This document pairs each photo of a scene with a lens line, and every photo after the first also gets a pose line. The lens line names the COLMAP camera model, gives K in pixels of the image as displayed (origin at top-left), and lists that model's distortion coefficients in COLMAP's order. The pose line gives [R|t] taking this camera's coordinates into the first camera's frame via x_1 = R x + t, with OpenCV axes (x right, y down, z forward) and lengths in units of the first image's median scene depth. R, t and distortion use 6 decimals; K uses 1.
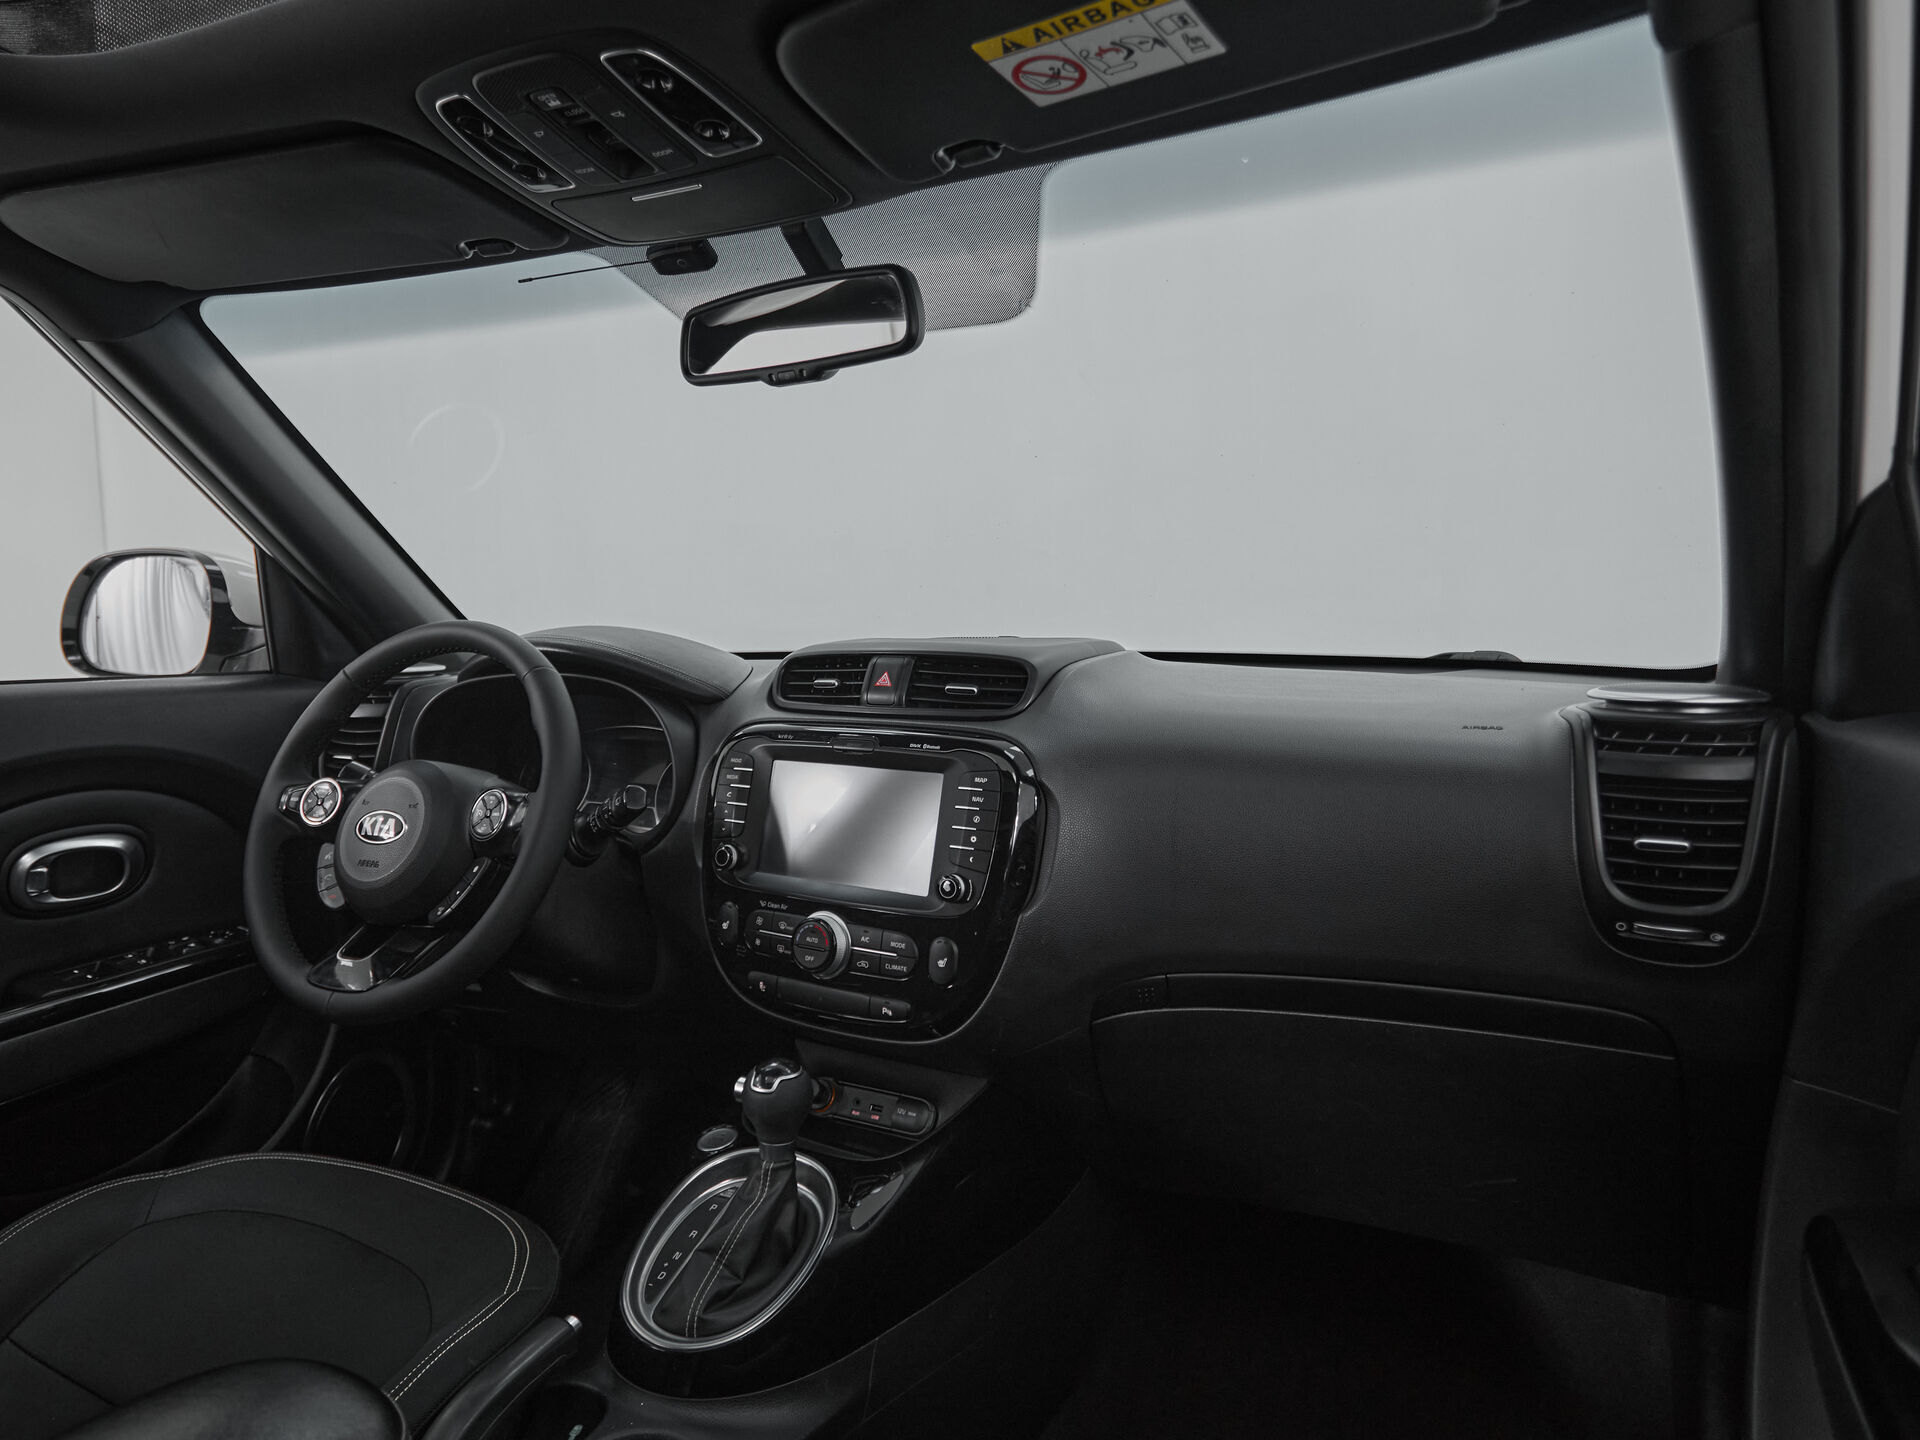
lens RADIAL K [[1296.9, 0, 875.6], [0, 1296.9, 695.8], [0, 0, 1]] dist [-0.002232, 0.001089]
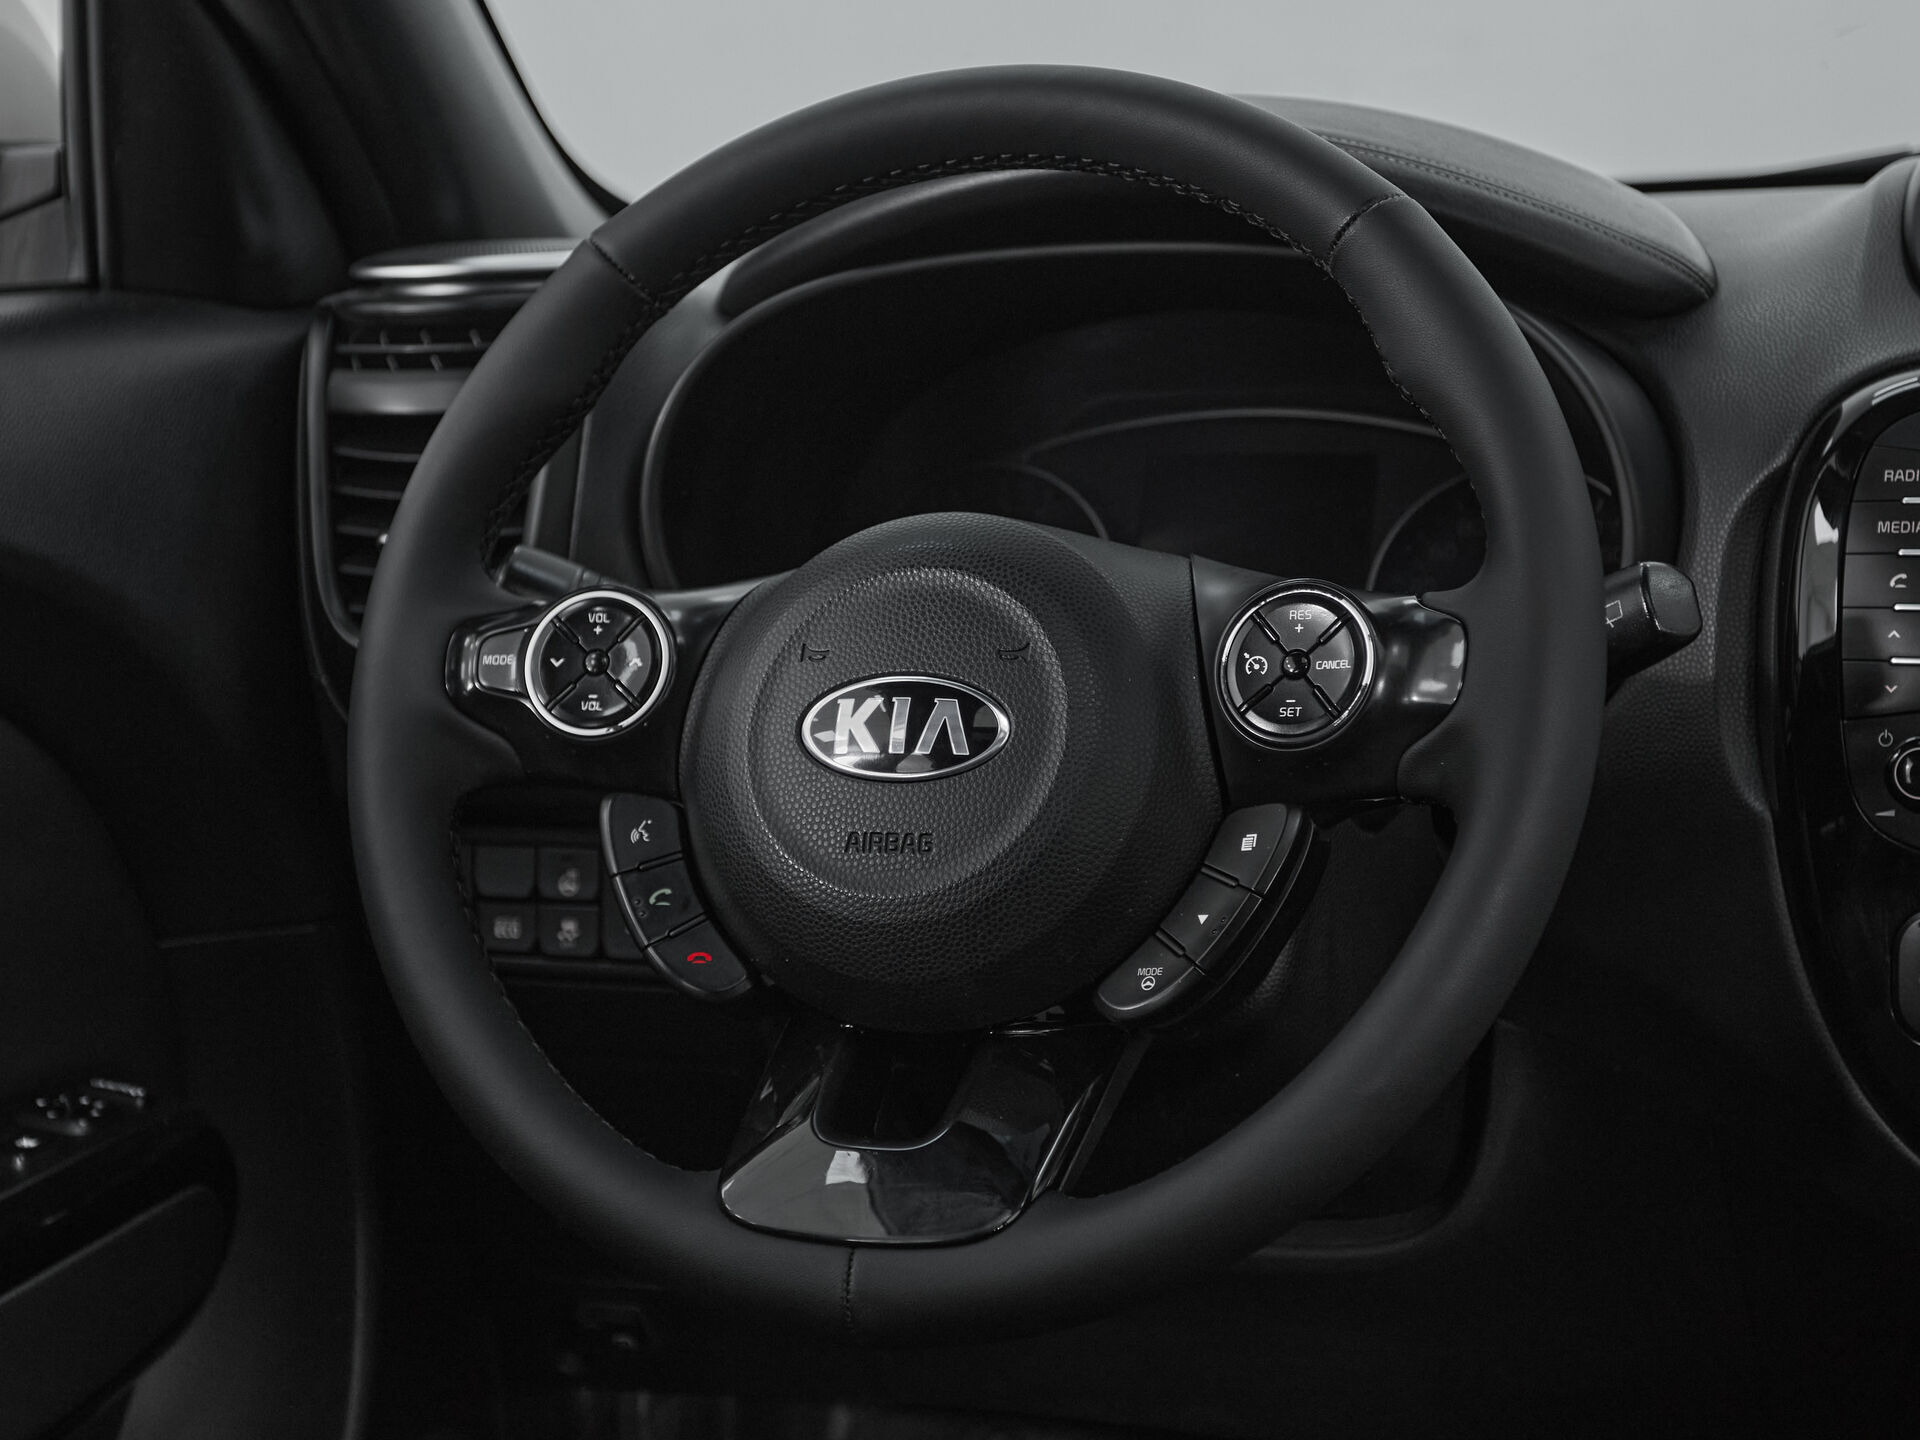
lens RADIAL K [[3513.7, 0, 816.7], [0, 3513.7, 720.0], [0, 0, 1]] dist [0.066518, -0.209667]
pose [[0.994872, -0.045715, 0.090223, -0.477748], [0.037915, 0.995543, 0.086352, 0.024907], [-0.093768, -0.082489, 0.992171, 0.155200]]
